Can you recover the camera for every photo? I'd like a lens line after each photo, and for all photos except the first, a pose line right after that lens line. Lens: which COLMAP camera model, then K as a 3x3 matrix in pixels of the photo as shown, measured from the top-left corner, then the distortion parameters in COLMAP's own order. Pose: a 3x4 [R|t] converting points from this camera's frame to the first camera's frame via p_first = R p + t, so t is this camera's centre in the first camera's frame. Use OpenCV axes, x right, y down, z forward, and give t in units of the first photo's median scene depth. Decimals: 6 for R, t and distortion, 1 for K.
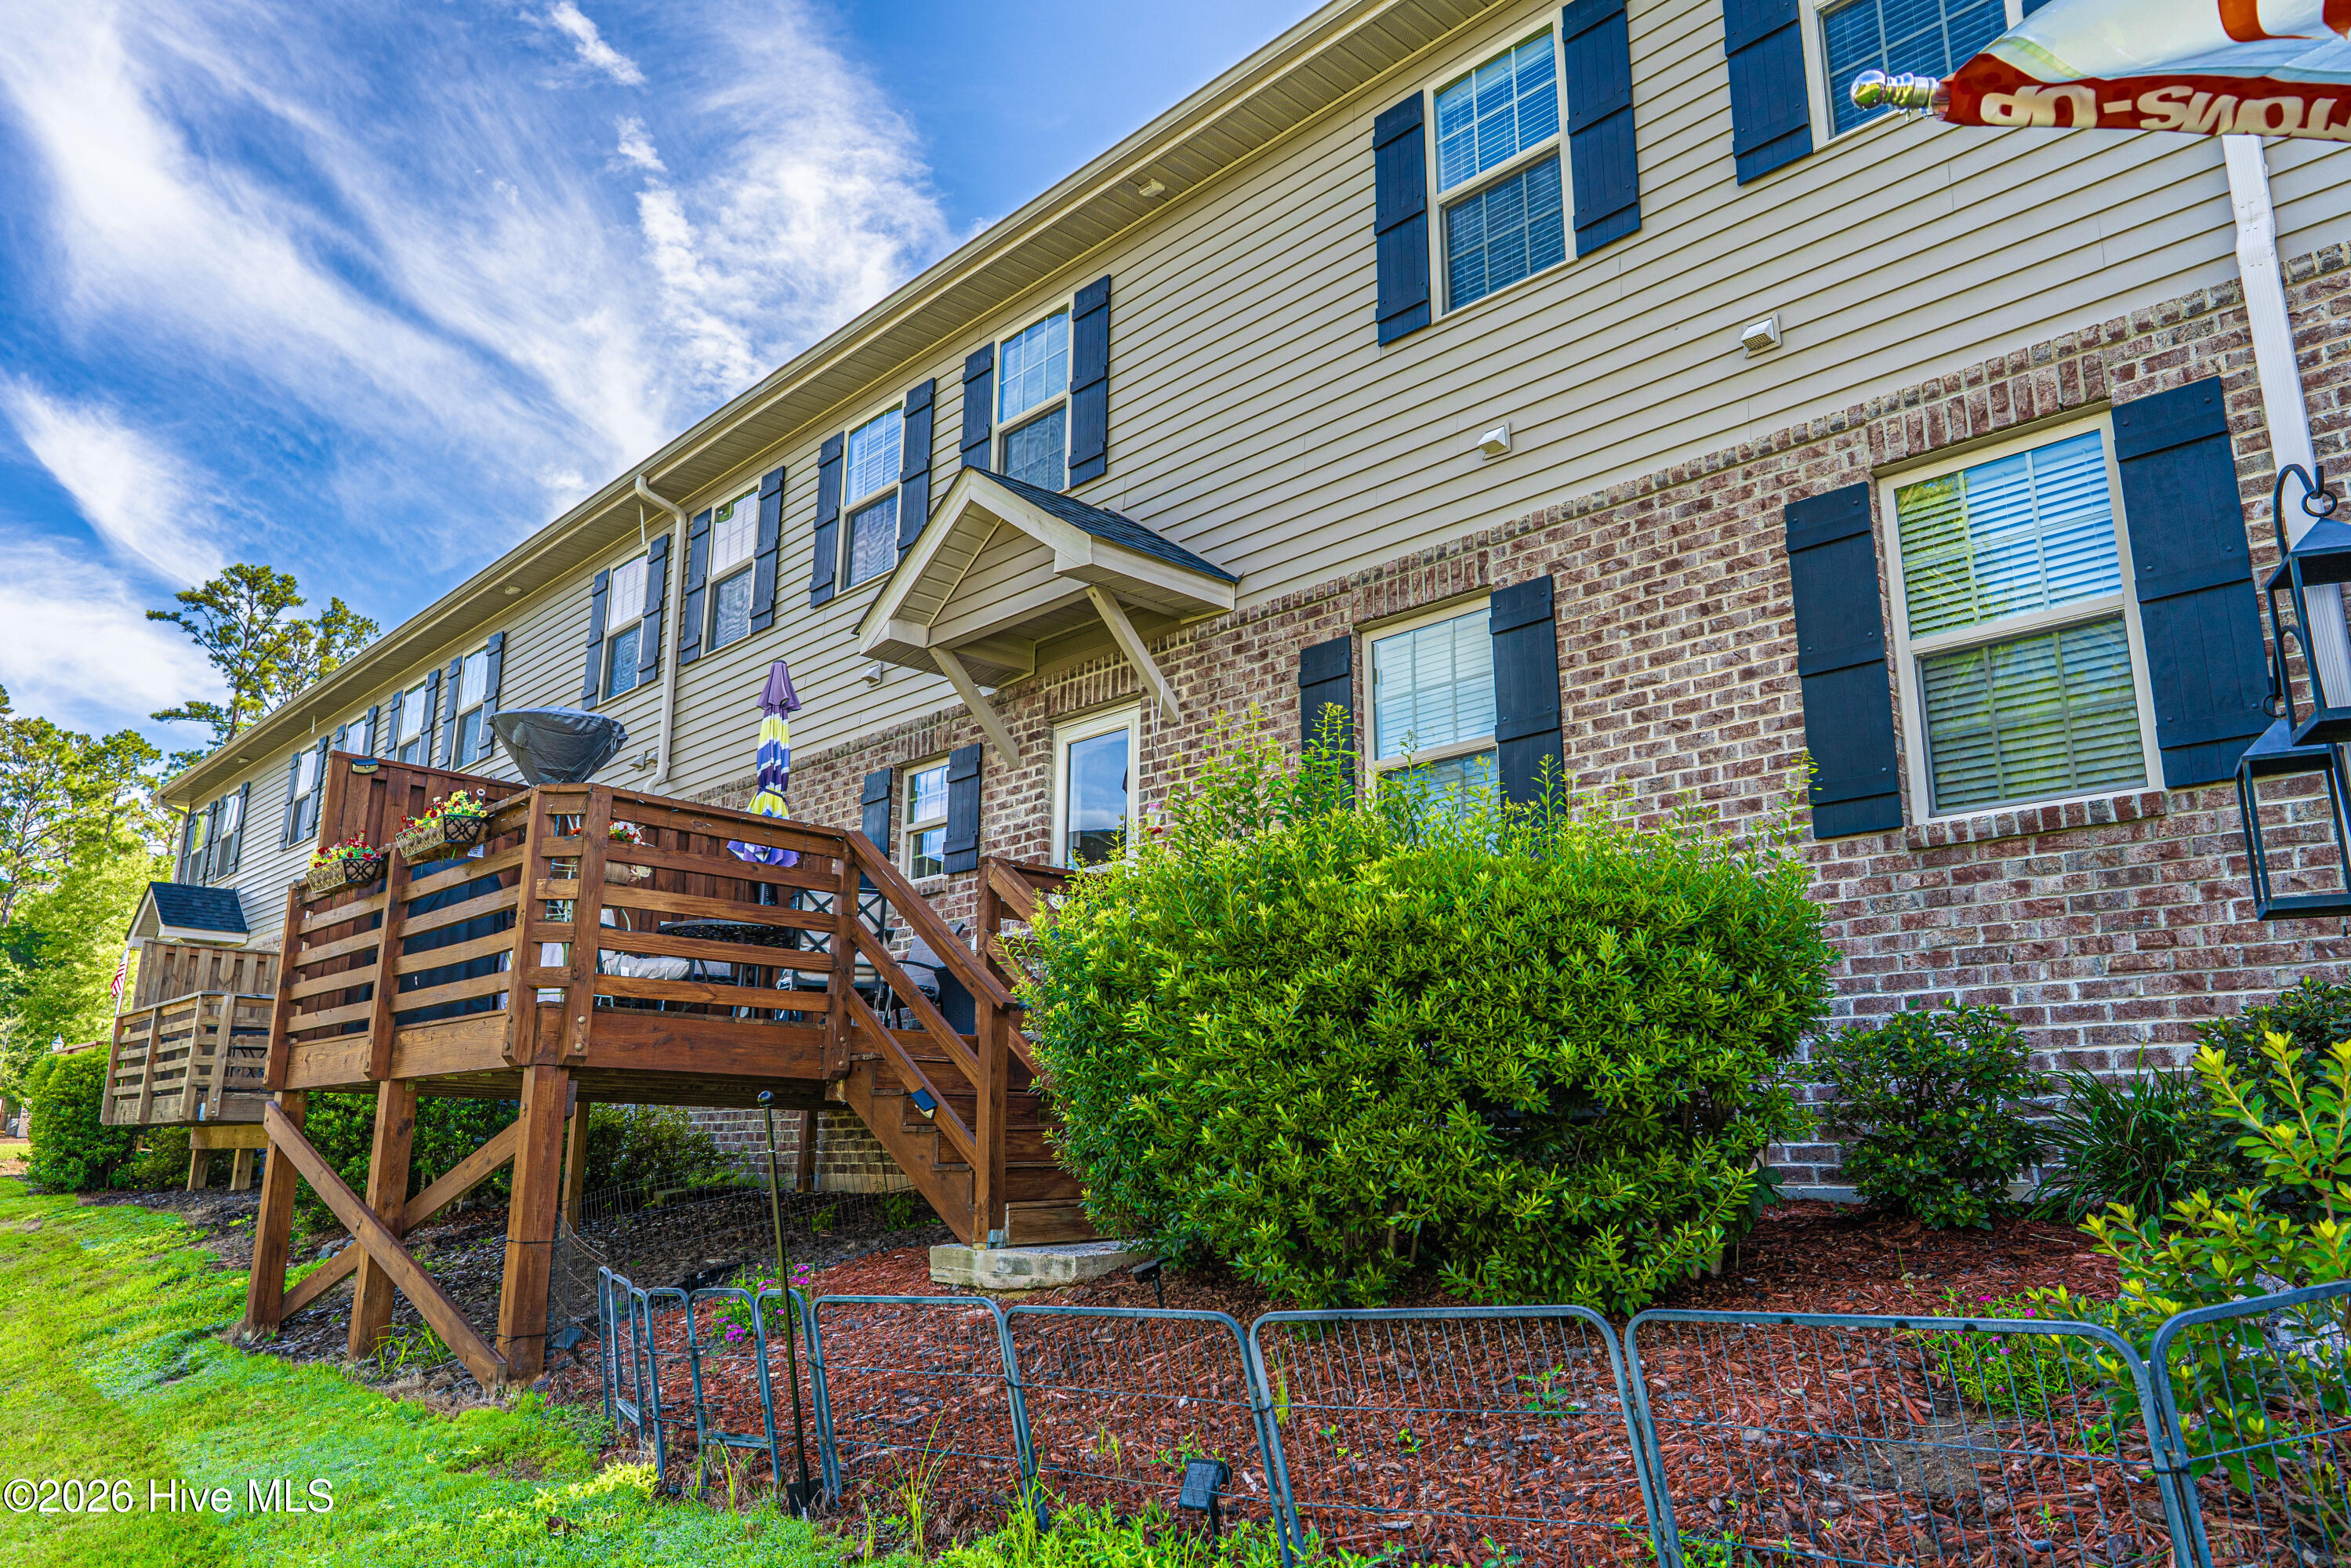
lens RADIAL K [[1578.8, 0, 1108.7], [0, 1578.8, 787.2], [0, 0, 1]] dist [-0.006565, 0.014368]
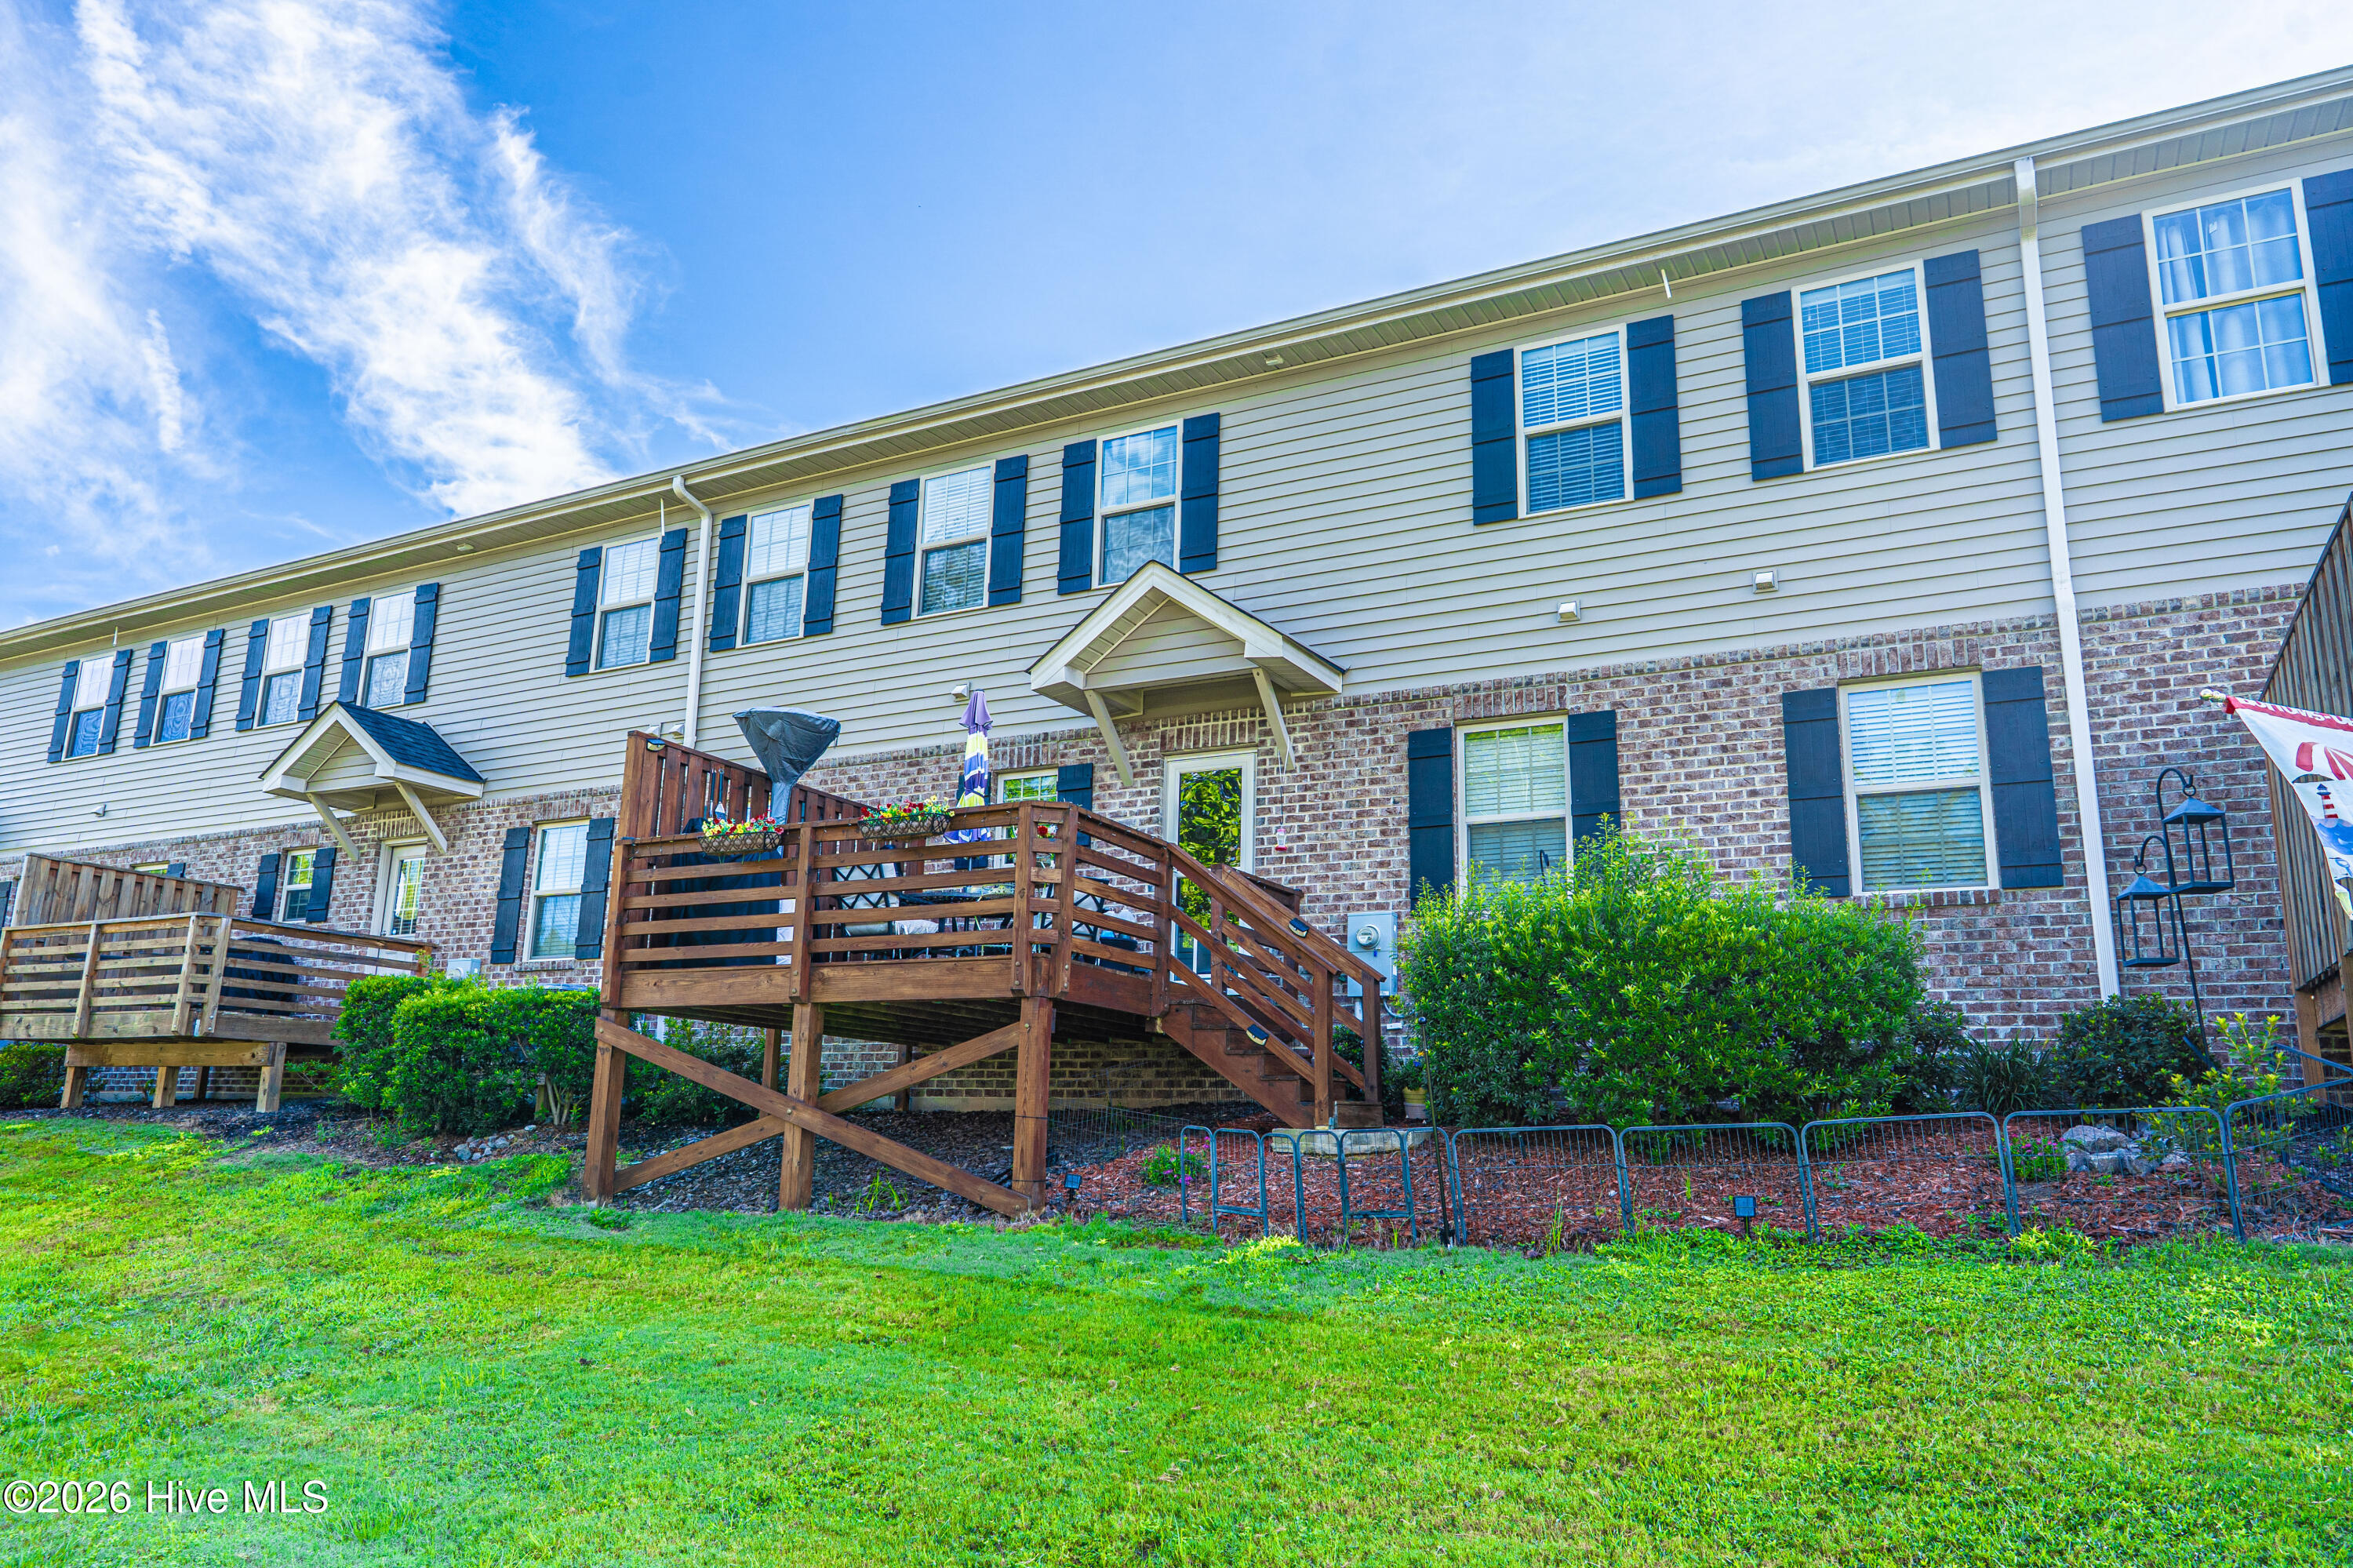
lens RADIAL K [[1580.2, 0, 1103.9], [0, 1580.2, 798.3], [0, 0, 1]] dist [-0.006565, 0.014368]
pose [[0.949750, 0.084316, 0.301440, -0.608107], [-0.091564, 0.995749, 0.009968, -0.017879], [-0.299319, -0.037068, 0.953433, -0.298506]]
